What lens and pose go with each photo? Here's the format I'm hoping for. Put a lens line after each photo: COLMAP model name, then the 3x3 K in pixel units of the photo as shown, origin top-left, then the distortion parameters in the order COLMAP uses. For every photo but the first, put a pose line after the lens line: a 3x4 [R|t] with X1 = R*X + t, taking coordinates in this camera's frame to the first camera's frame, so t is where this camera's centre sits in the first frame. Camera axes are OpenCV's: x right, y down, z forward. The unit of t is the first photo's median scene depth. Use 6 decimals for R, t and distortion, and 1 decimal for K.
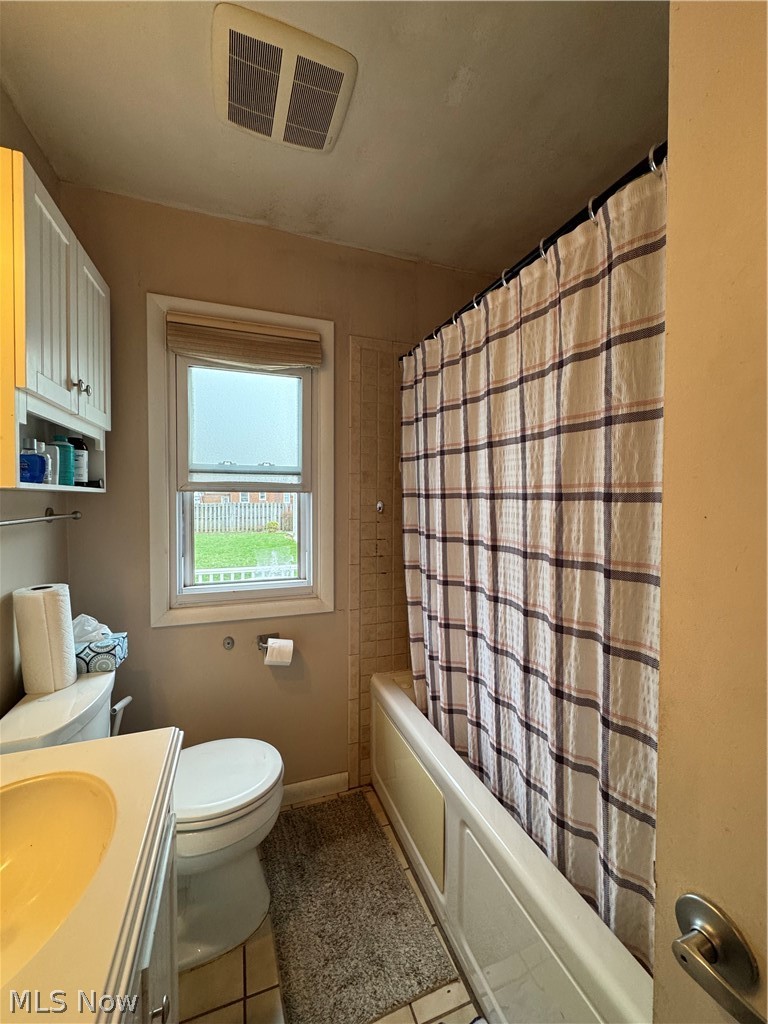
lens RADIAL K [[407.9, 0, 384.0], [0, 407.9, 512.0], [0, 0, 1]] dist [-0.002290, 0.000538]
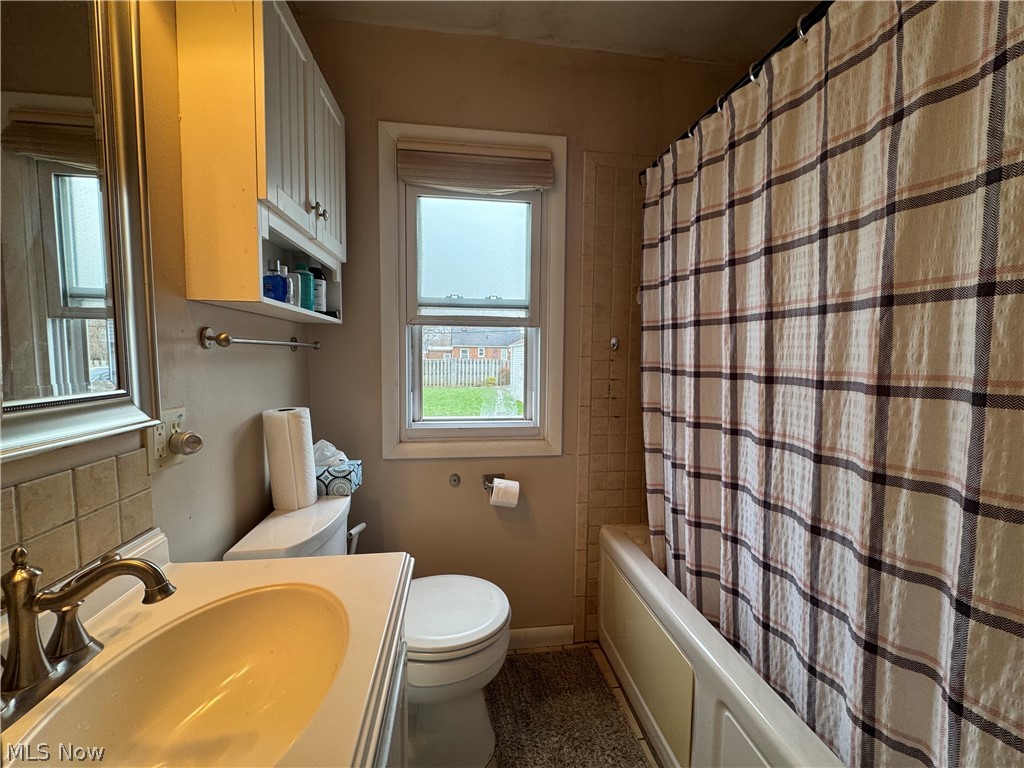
lens RADIAL K [[407.9, 0, 512.1], [0, 407.9, 386.1], [0, 0, 1]] dist [-0.002290, 0.000538]
pose [[0.977348, 0.019112, -0.210776, -0.057199], [-0.010894, 0.999137, 0.040079, 0.072096], [0.211360, -0.036875, 0.976712, 0.101085]]
